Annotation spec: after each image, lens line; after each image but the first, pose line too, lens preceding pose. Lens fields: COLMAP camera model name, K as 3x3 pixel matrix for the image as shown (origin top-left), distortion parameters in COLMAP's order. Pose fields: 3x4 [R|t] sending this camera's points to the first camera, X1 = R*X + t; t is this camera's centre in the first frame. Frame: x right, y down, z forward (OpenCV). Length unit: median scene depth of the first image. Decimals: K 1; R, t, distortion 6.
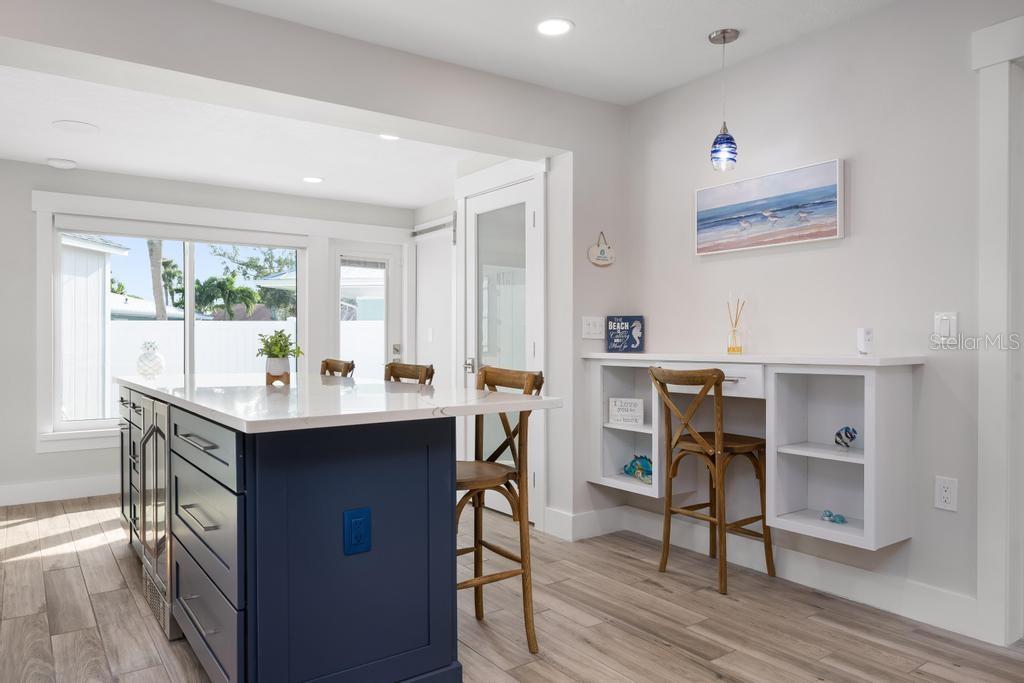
lens RADIAL K [[697.6, 0, 519.6], [0, 697.6, 346.5], [0, 0, 1]] dist [-0.011584, 0.004177]
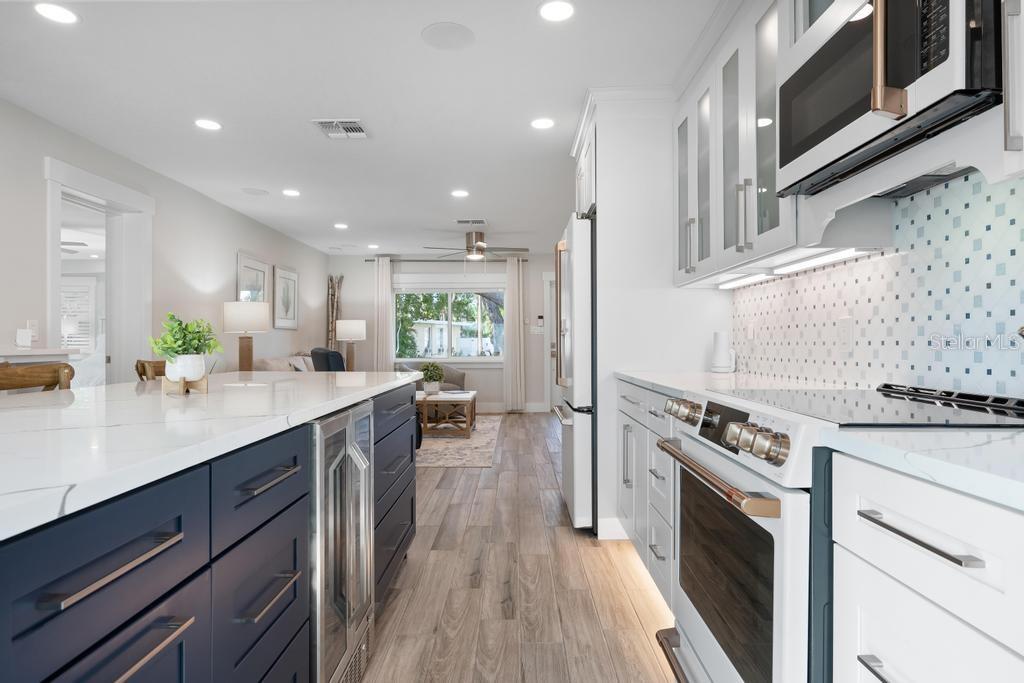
lens RADIAL K [[598.0, 0, 512.9], [0, 598.0, 342.3], [0, 0, 1]] dist [-0.000844, 0.000580]
pose [[-0.806920, 0.004737, 0.590642, -0.905610], [0.008373, 0.999959, 0.003420, 0.003747], [-0.590602, 0.007706, -0.806926, 1.226048]]
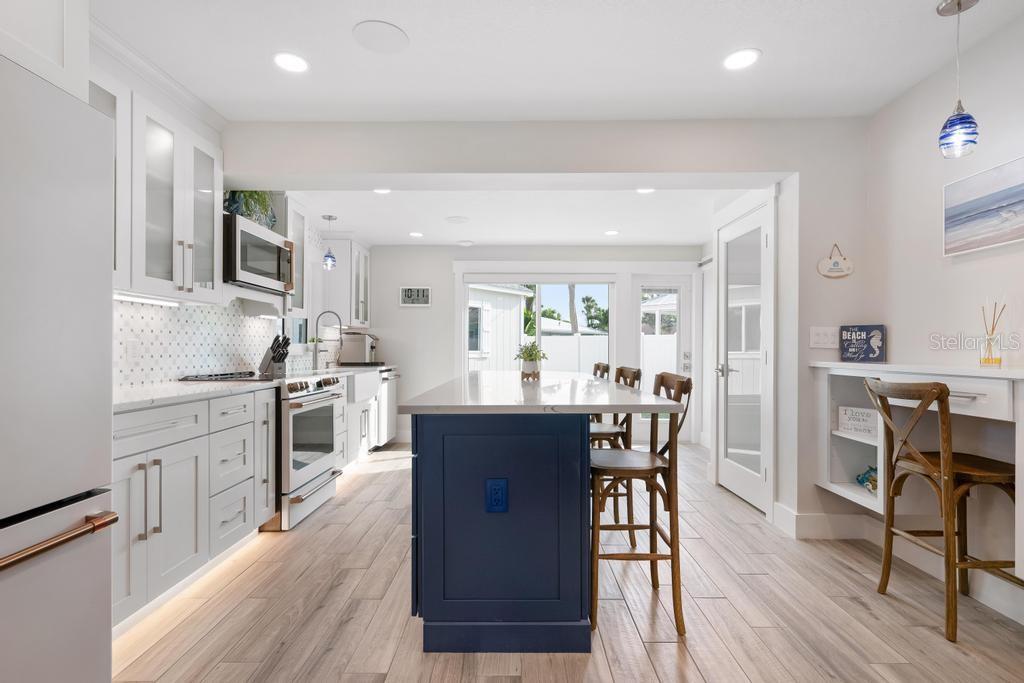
lens RADIAL K [[490.4, 0, 512.5], [0, 490.4, 350.8], [0, 0, 1]] dist [-0.003752, 0.001966]
pose [[0.804909, 0.004650, -0.593379, 0.204688], [-0.007268, 0.999972, -0.002023, -0.002938], [0.593353, 0.005941, 0.804920, 0.170224]]
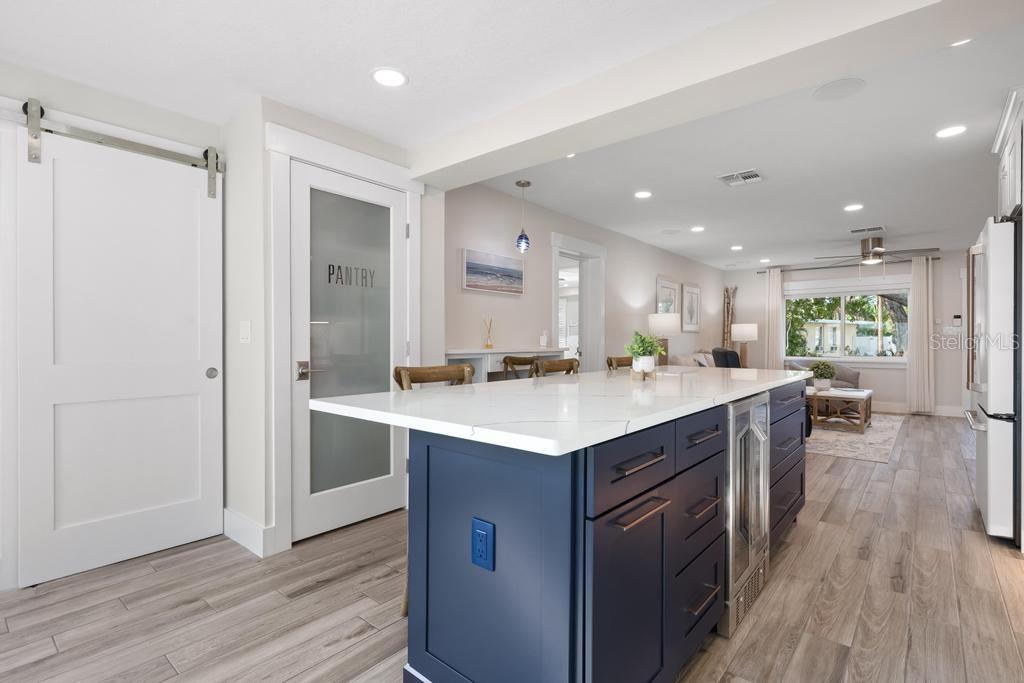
lens RADIAL K [[490.4, 0, 514.3], [0, 490.4, 343.2], [0, 0, 1]] dist [-0.003752, 0.001966]
pose [[-0.238310, -0.003044, 0.971184, -1.003224], [0.006351, 0.999969, 0.004693, -0.009436], [-0.971168, 0.007286, -0.238283, 1.322449]]
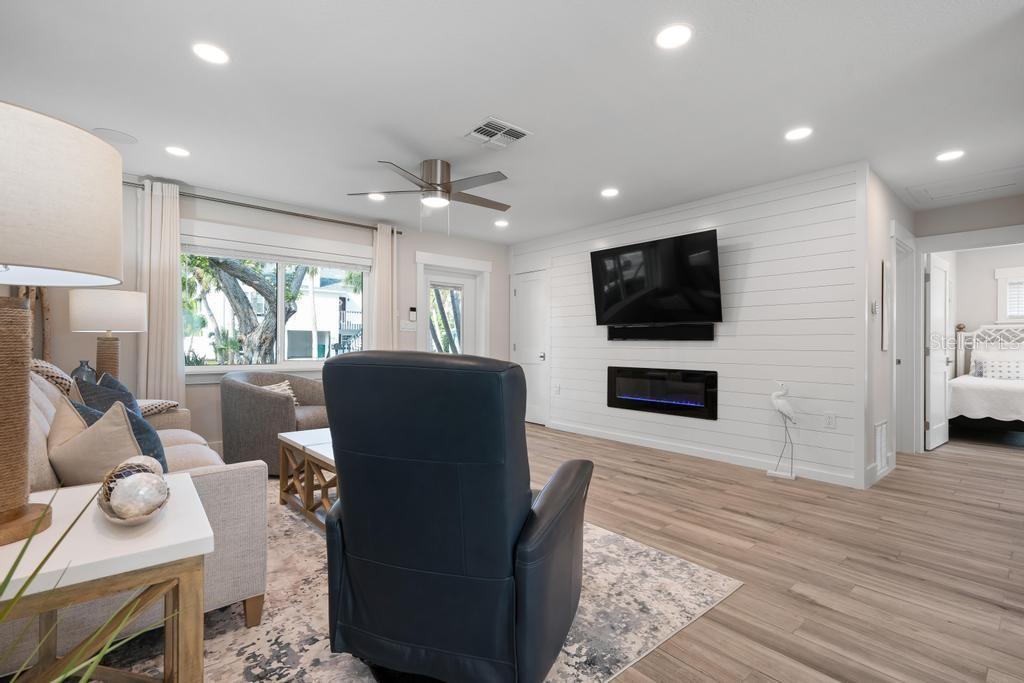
lens RADIAL K [[464.3, 0, 510.5], [0, 464.3, 345.7], [0, 0, 1]] dist [-0.004668, 0.000581]
pose [[-0.996979, -0.005800, -0.077461, 0.493863], [-0.006525, 0.999937, 0.009107, 0.011478], [0.077403, 0.009584, -0.996954, 0.560553]]
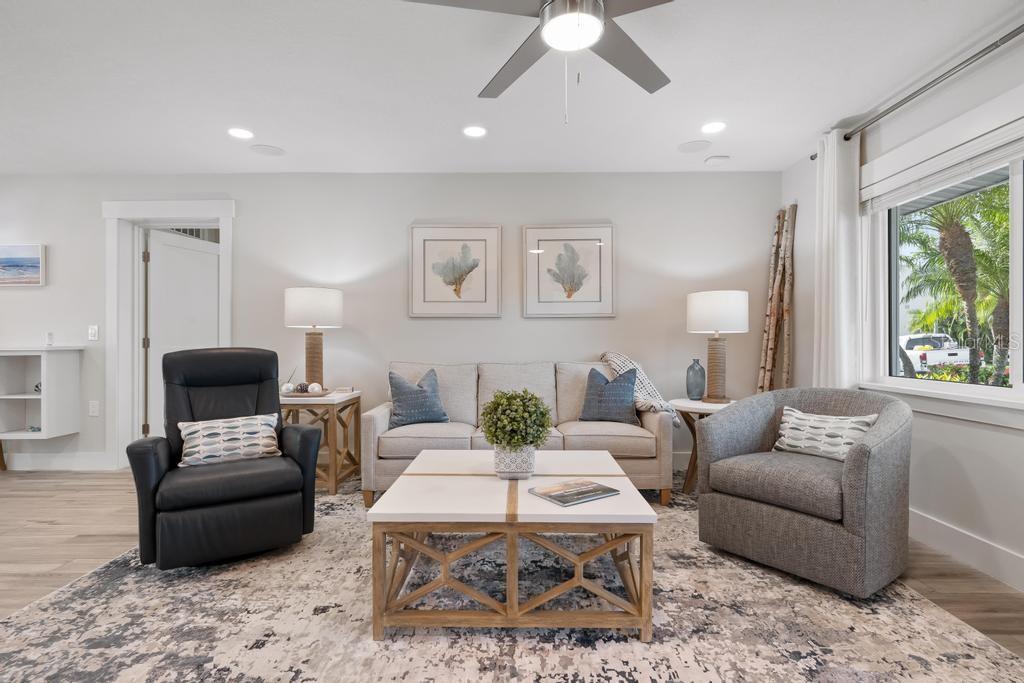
lens RADIAL K [[506.7, 0, 516.6], [0, 506.7, 342.8], [0, 0, 1]] dist [-0.003160, 0.001871]
pose [[0.591763, -0.004988, 0.806096, 0.101447], [0.009020, 0.999959, -0.000434, 0.015735], [-0.806061, 0.007528, 0.591784, -0.853892]]
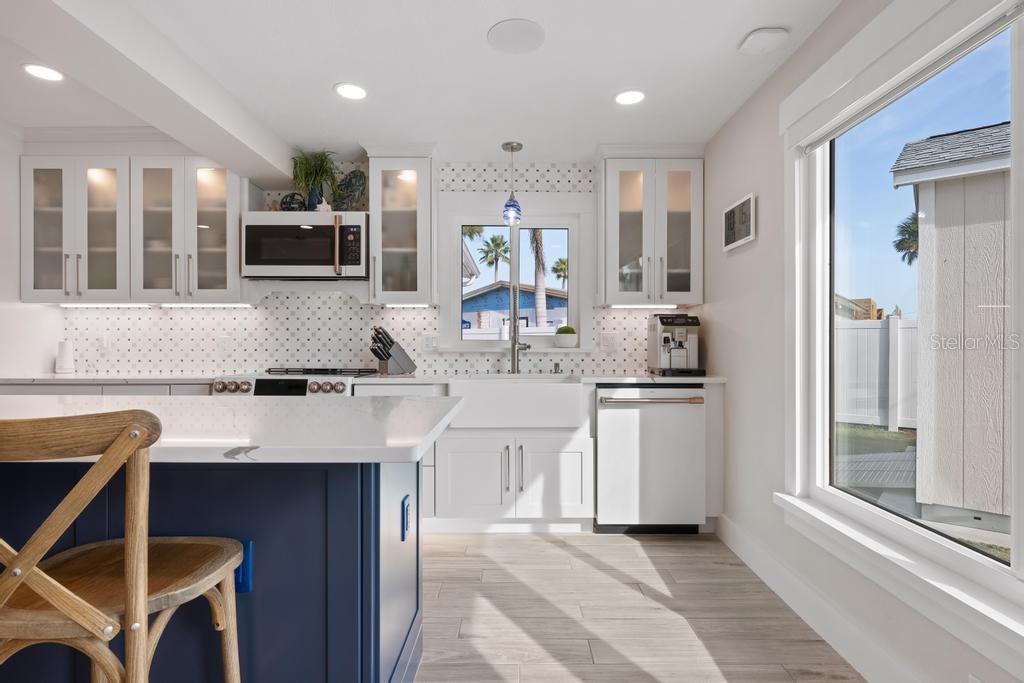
lens RADIAL K [[506.7, 0, 509.4], [0, 506.7, 345.7], [0, 0, 1]] dist [-0.003160, 0.001871]
pose [[-0.588960, 0.002201, -0.808159, -0.283086], [-0.004858, 0.999969, 0.006264, -0.009156], [0.808148, 0.007616, -0.588931, 1.609461]]
